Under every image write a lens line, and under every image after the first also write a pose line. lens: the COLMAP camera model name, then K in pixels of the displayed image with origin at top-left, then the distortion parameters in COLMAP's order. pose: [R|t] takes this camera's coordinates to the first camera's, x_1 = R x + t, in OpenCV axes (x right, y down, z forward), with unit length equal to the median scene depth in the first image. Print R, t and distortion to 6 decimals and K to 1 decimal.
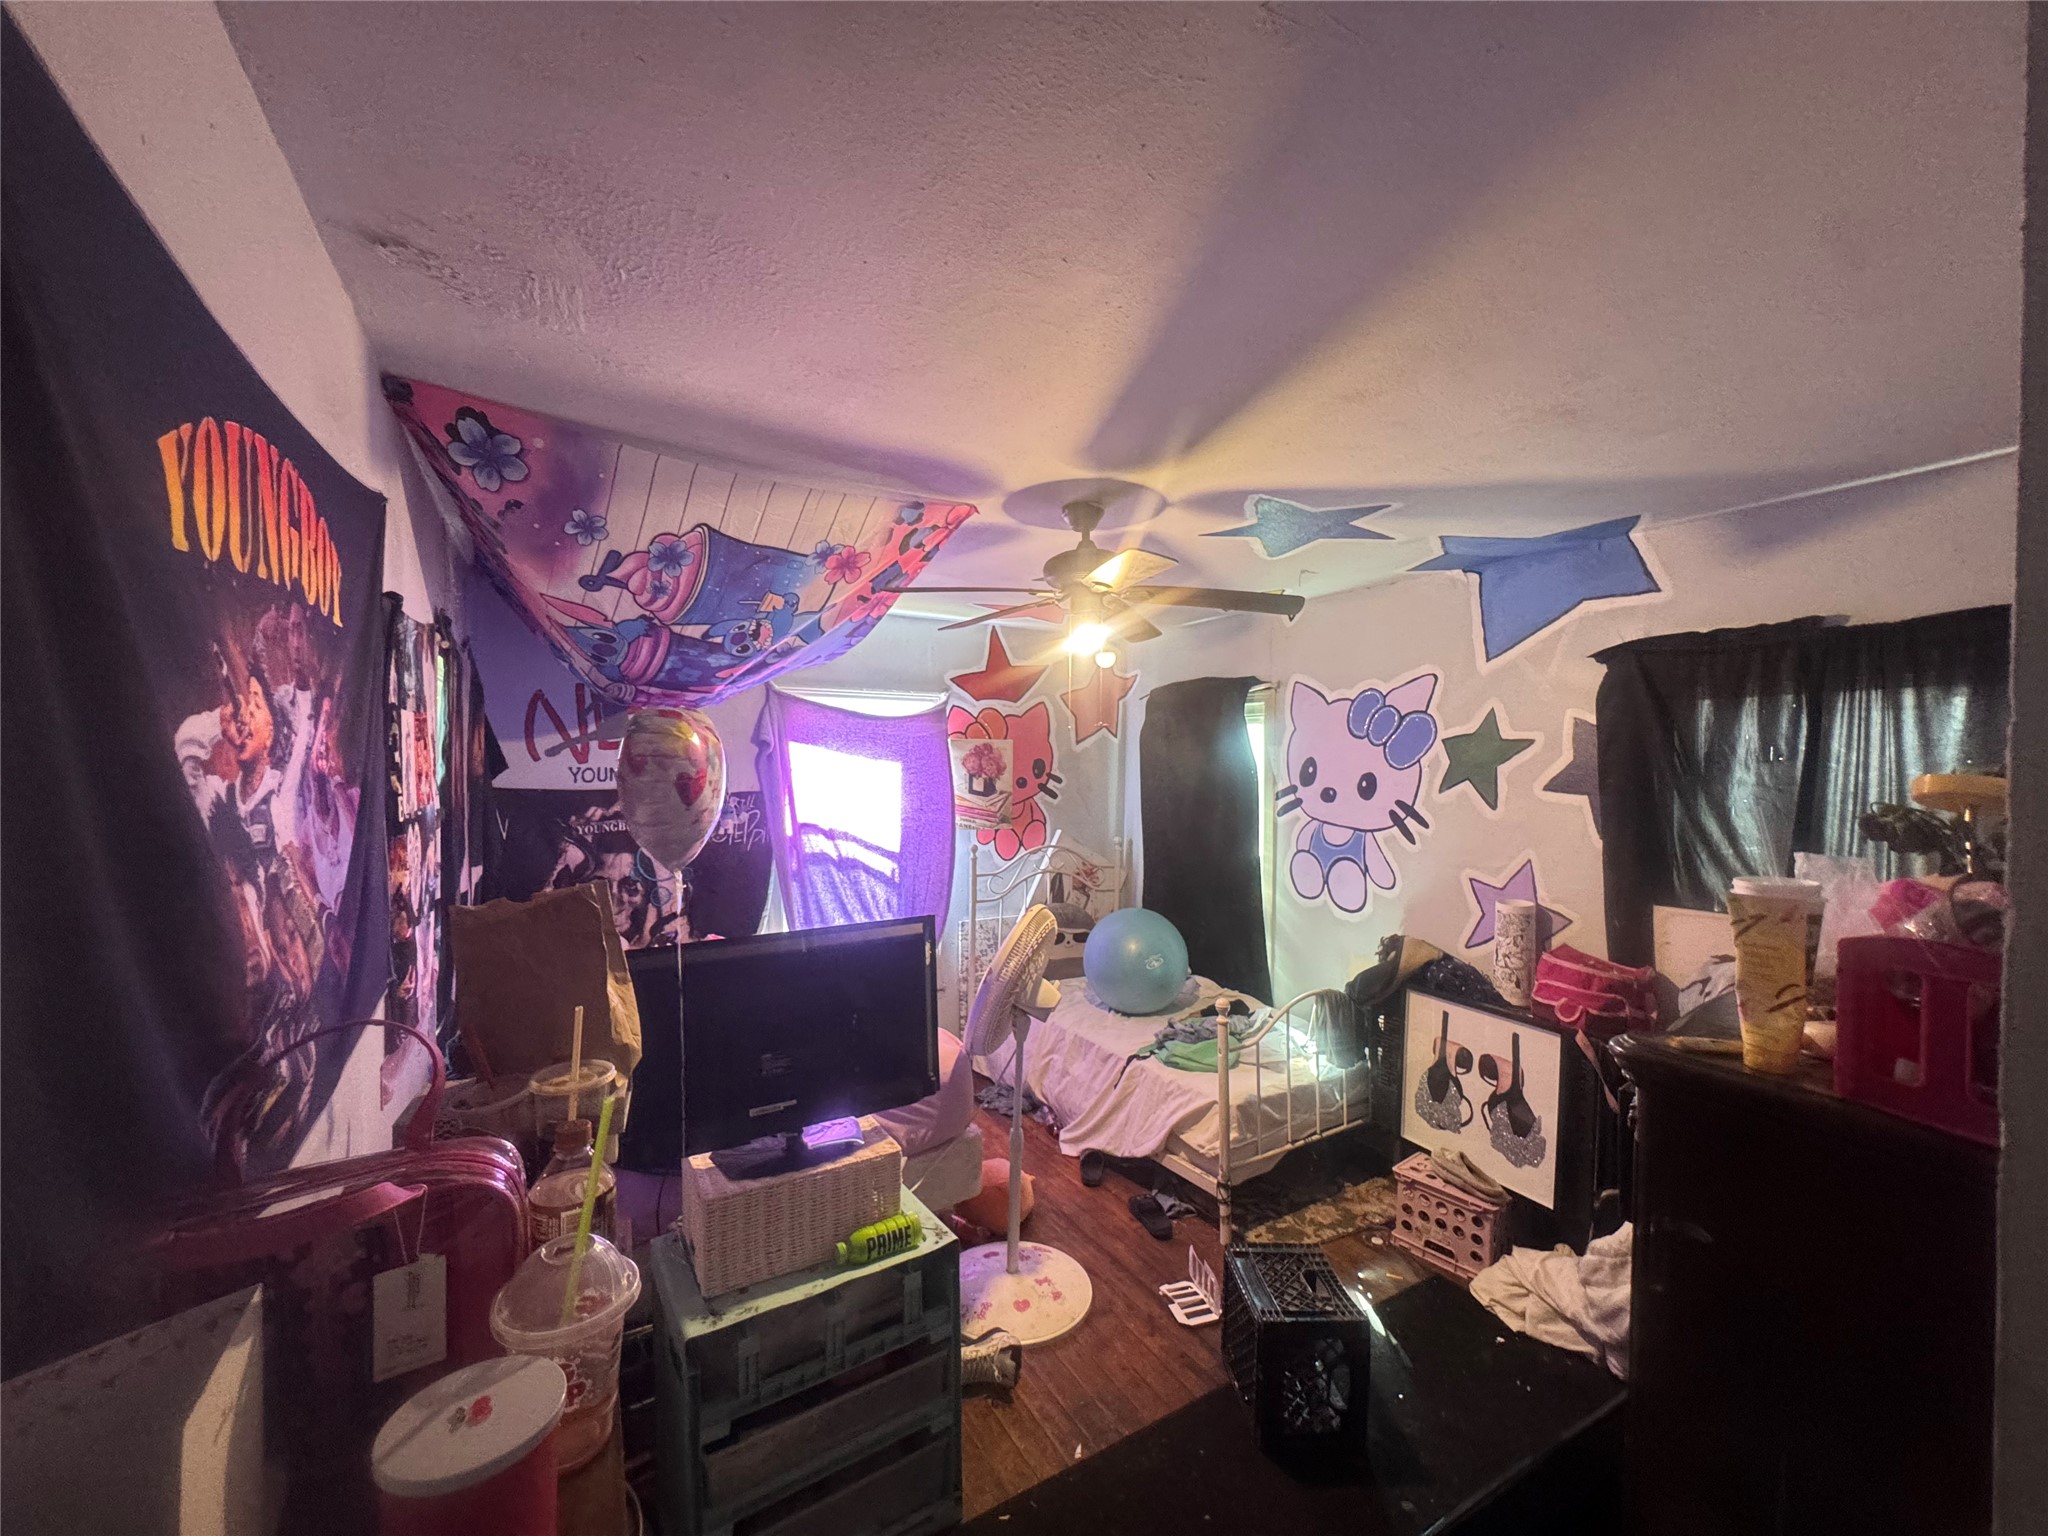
lens RADIAL K [[830.8, 0, 1026.9], [0, 830.8, 774.2], [0, 0, 1]] dist [0.002039, 0.000018]
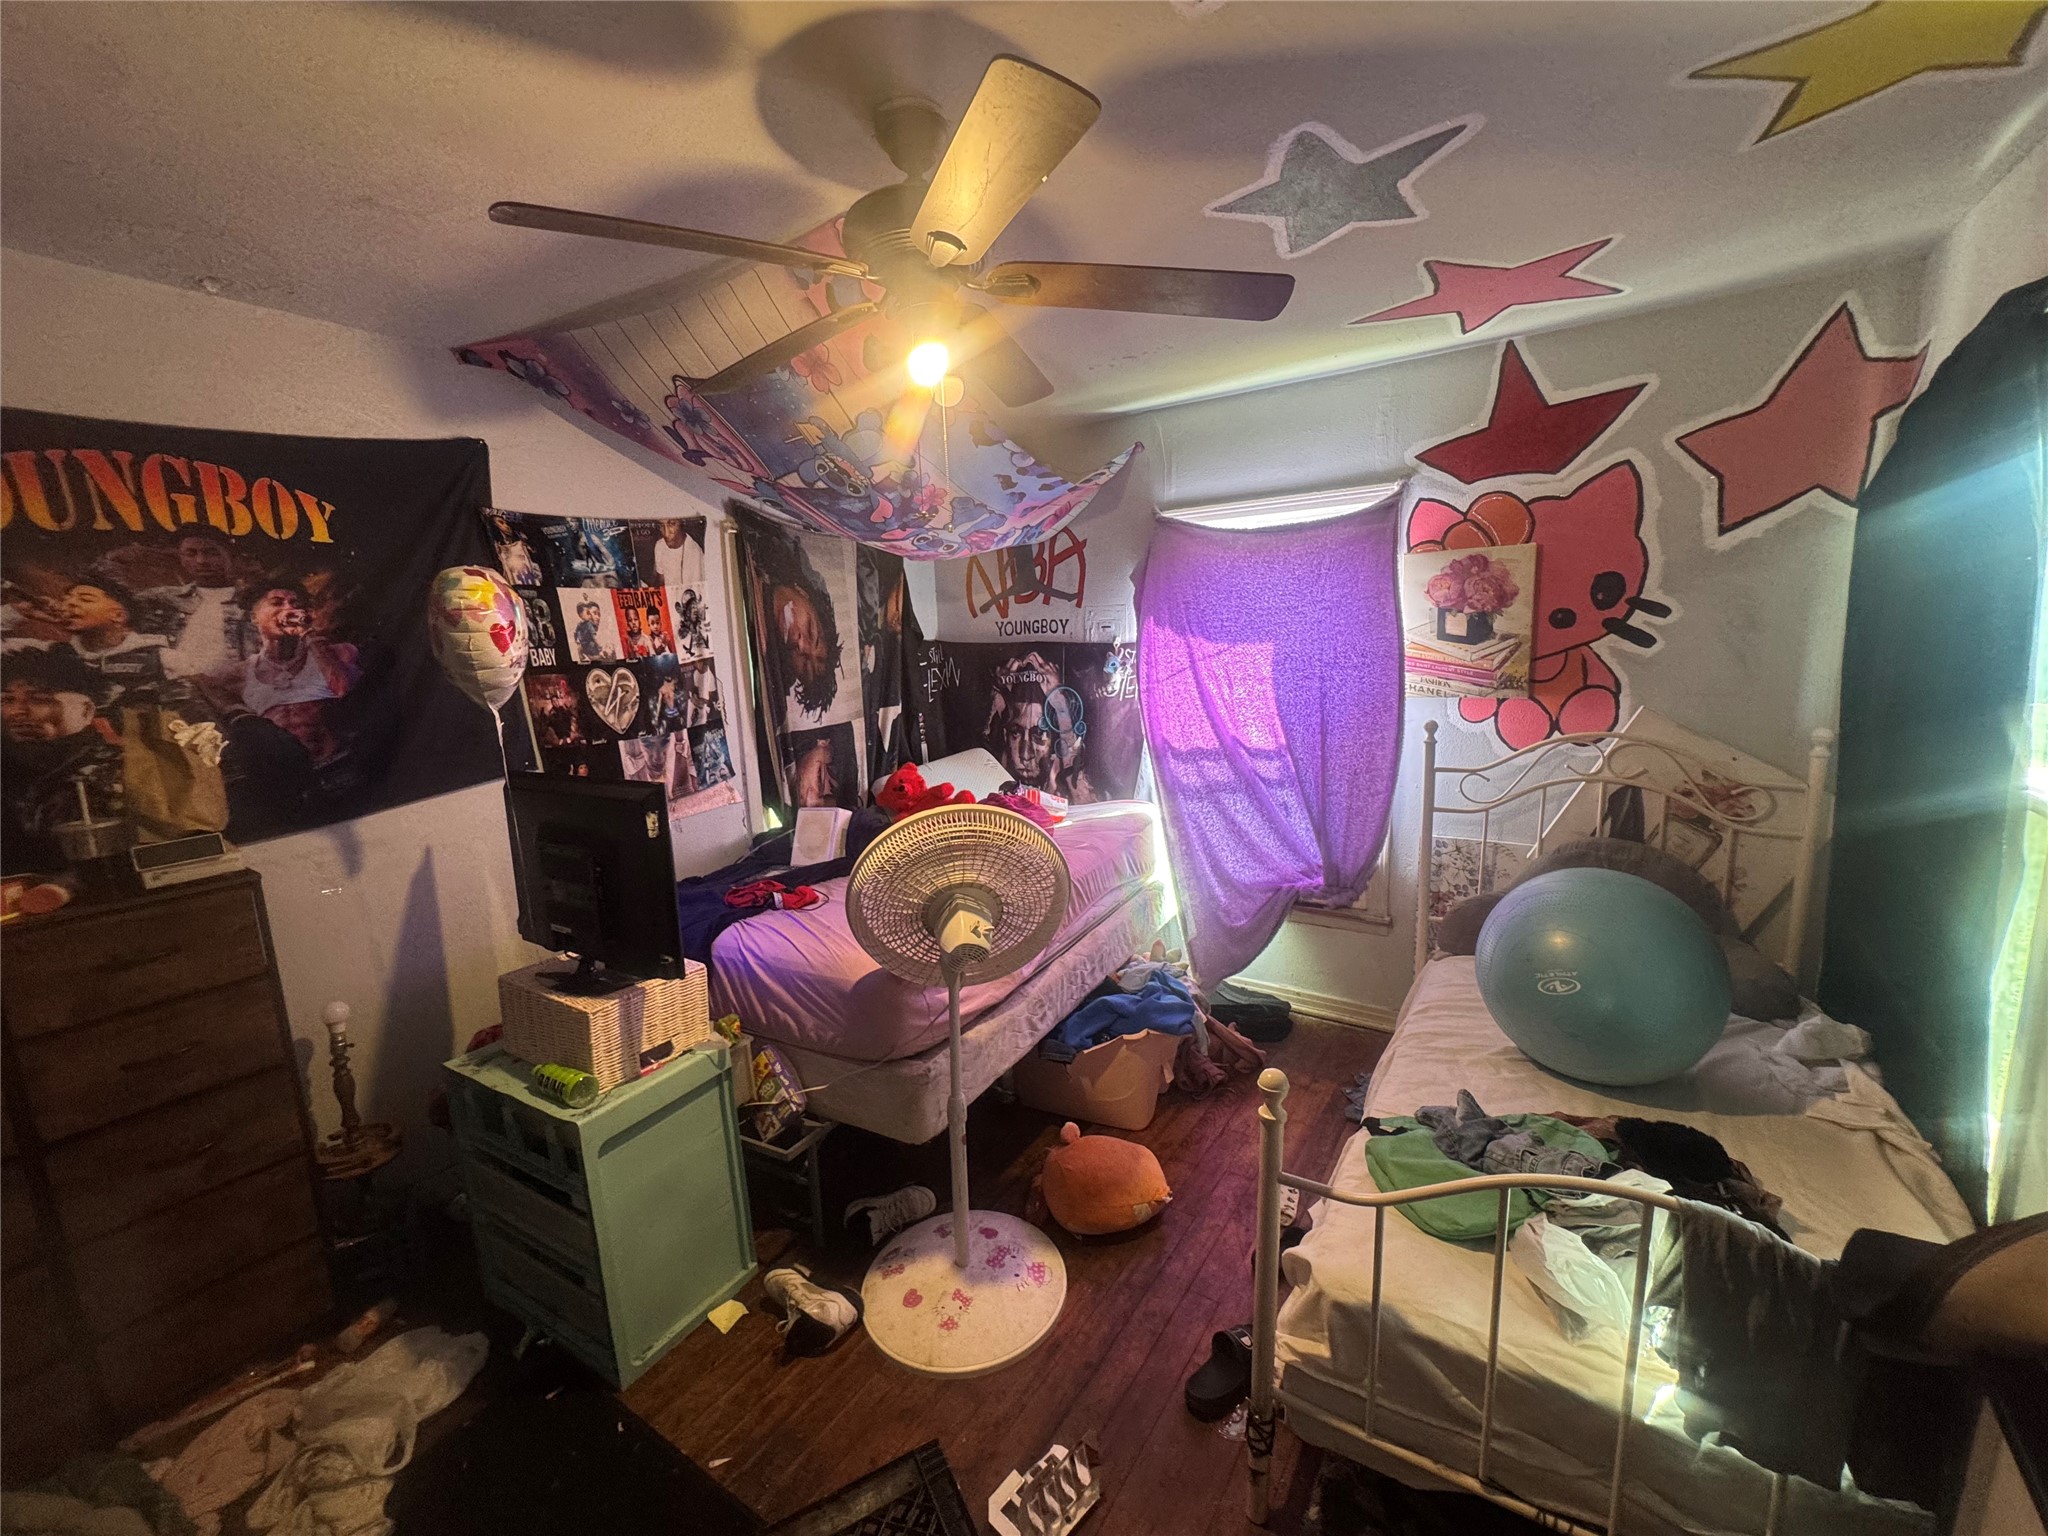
lens RADIAL K [[825.0, 0, 1024.4], [0, 825.0, 772.4], [0, 0, 1]] dist [0.001145, 0.000051]
pose [[0.432446, 0.125582, -0.892872, 0.365712], [0.030102, 0.987690, 0.153498, 0.017104], [0.901157, -0.093256, 0.423343, 0.441267]]
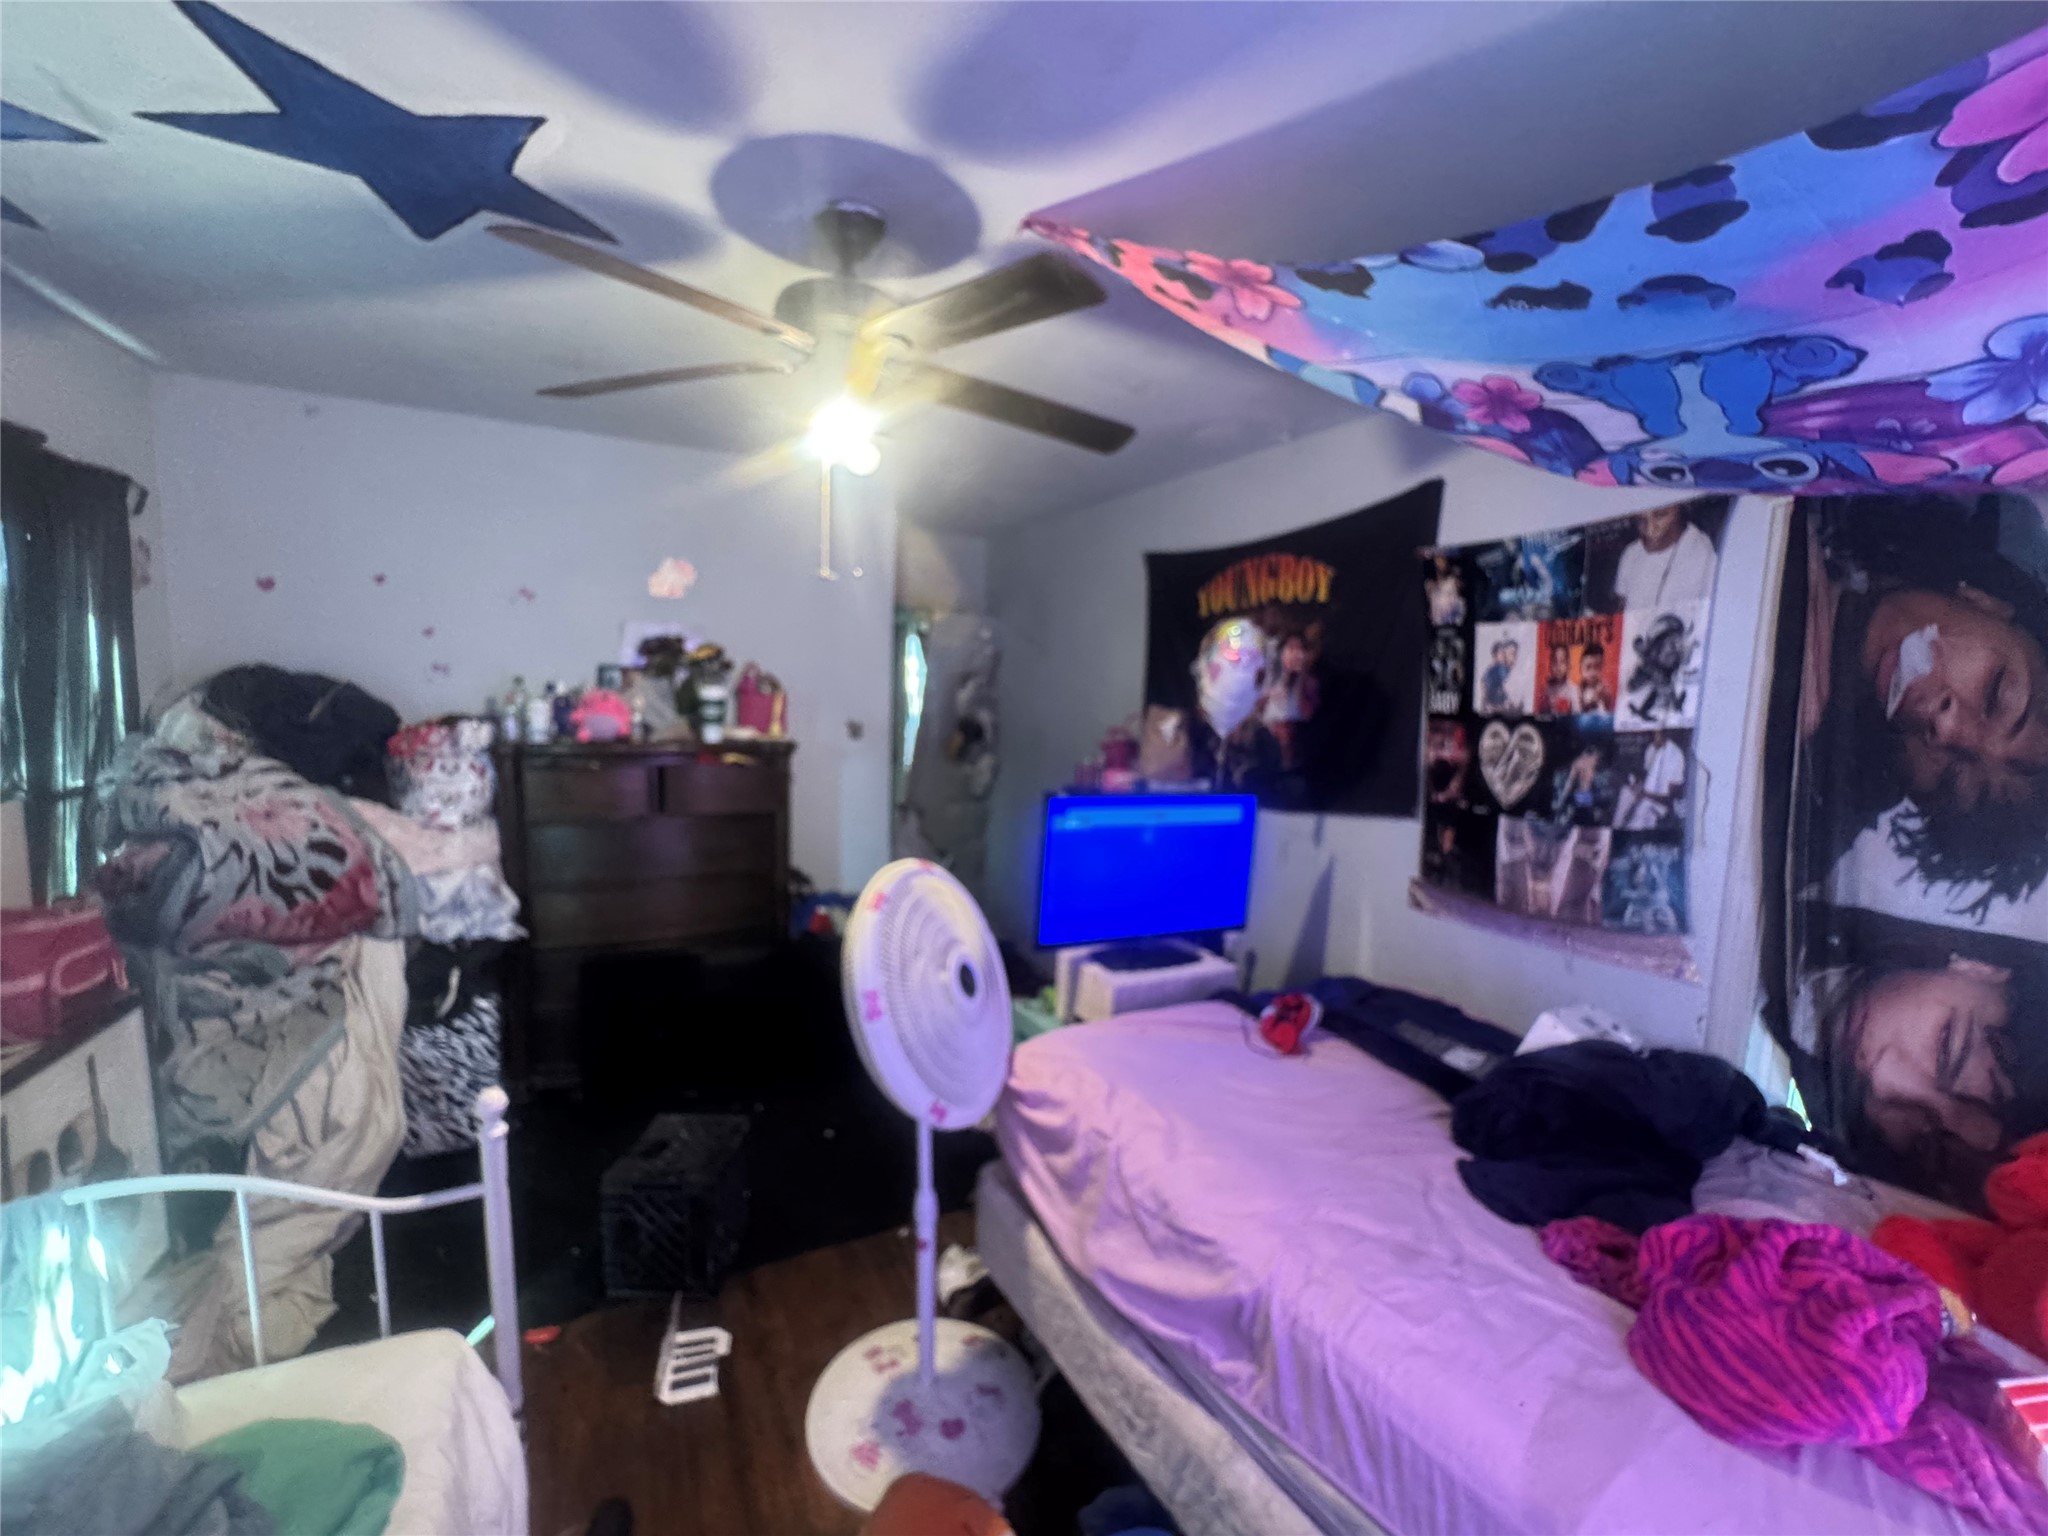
lens RADIAL K [[825.0, 0, 1018.3], [0, 825.0, 771.2], [0, 0, 1]] dist [0.001145, 0.000051]
pose [[-0.997558, -0.046609, 0.052010, -0.033934], [-0.039480, 0.990657, 0.130541, 0.002679], [-0.057608, 0.128169, -0.990078, 0.893395]]
